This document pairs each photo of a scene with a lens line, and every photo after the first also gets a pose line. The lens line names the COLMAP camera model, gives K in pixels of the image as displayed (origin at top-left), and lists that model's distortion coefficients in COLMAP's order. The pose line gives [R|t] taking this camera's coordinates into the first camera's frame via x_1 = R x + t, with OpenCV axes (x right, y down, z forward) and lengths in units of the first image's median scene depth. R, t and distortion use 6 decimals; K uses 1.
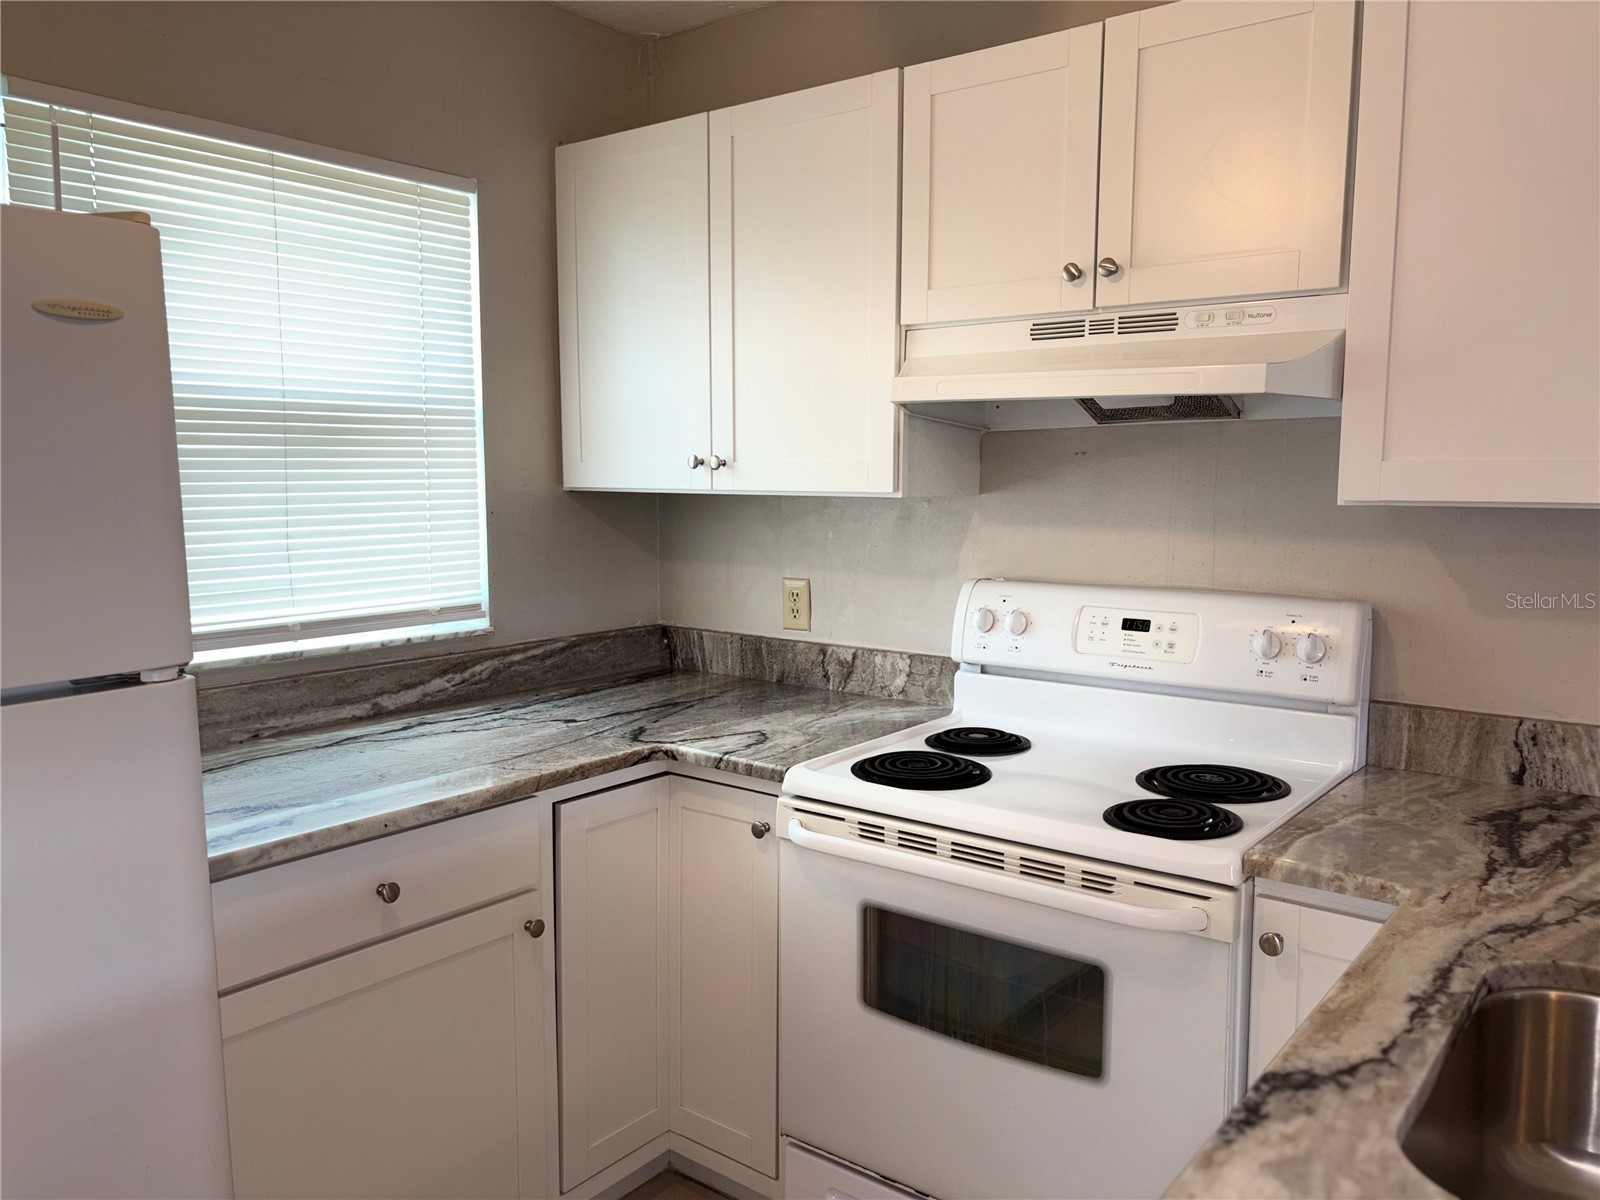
lens RADIAL K [[1225.8, 0, 802.0], [0, 1225.8, 601.8], [0, 0, 1]] dist [0.023097, -0.001728]
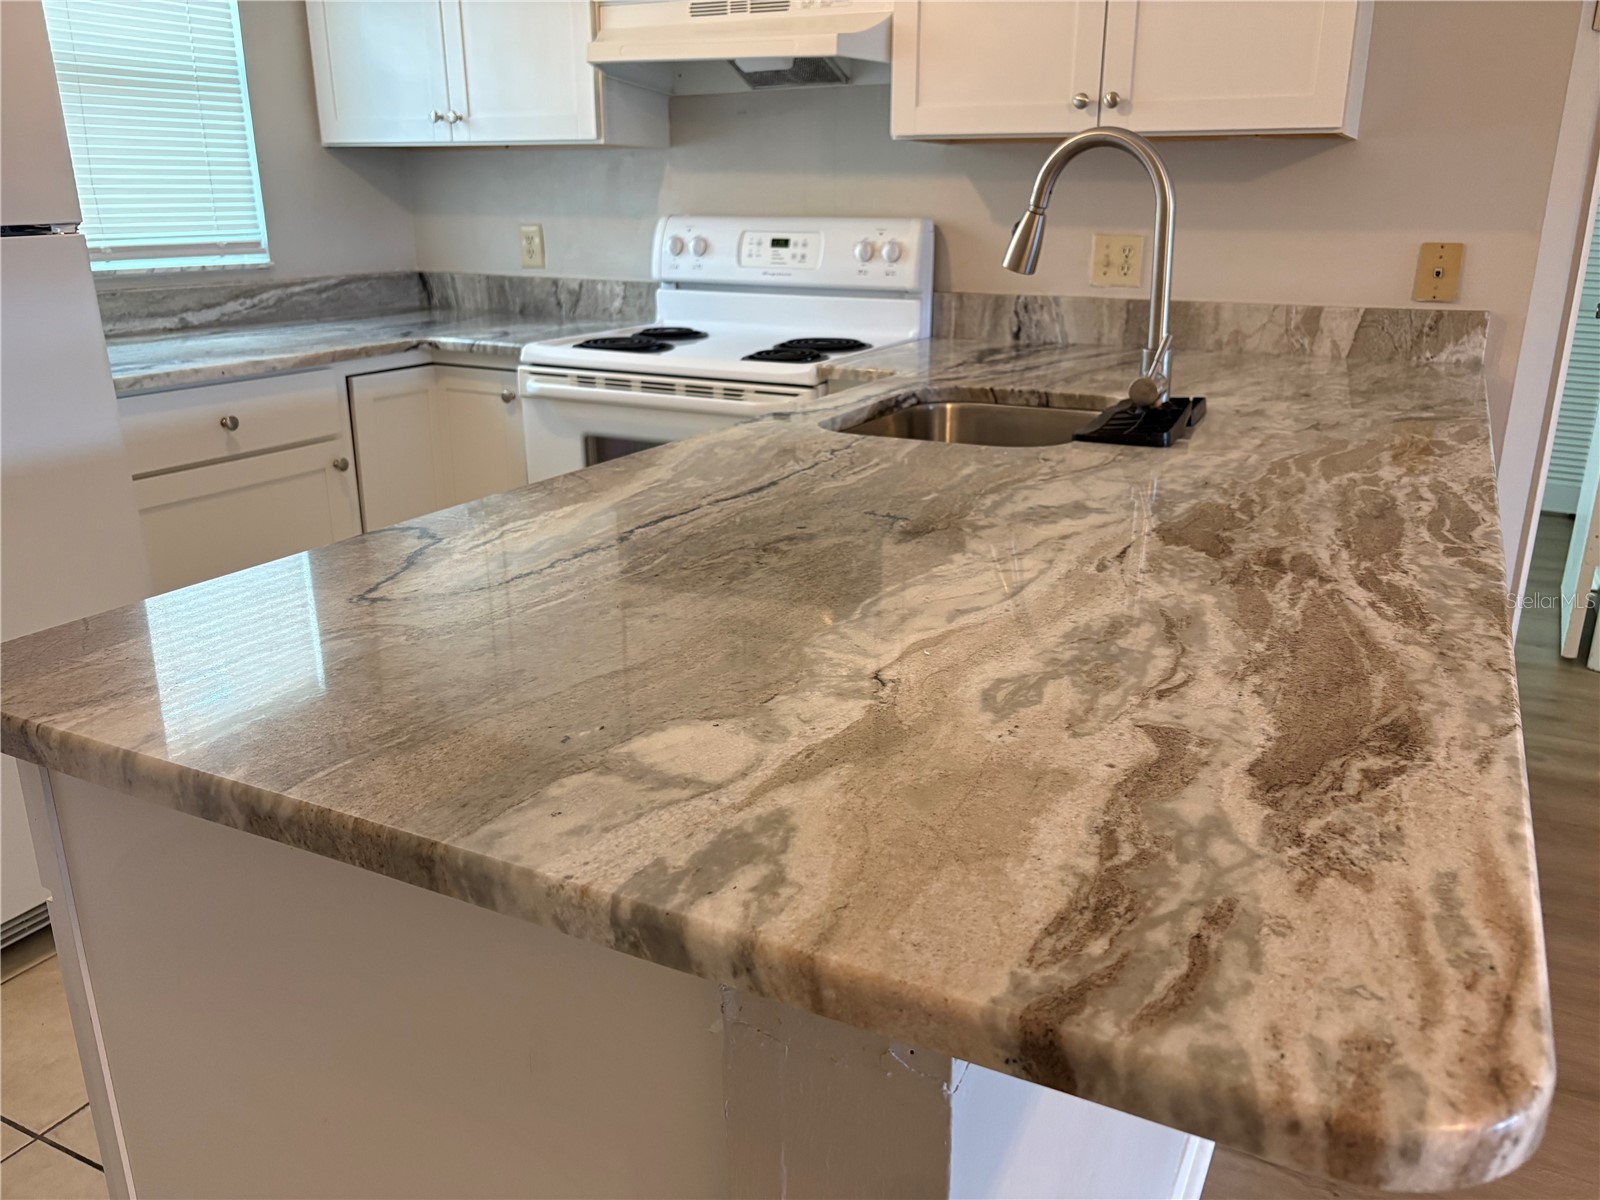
lens RADIAL K [[1234.0, 0, 834.8], [0, 1234.0, 587.5], [0, 0, 1]] dist [0.003065, 0.005479]
pose [[0.978702, -0.057602, 0.197039, 0.035626], [0.017315, 0.979569, 0.200360, 0.115688], [-0.204554, -0.192681, 0.959704, -0.394397]]
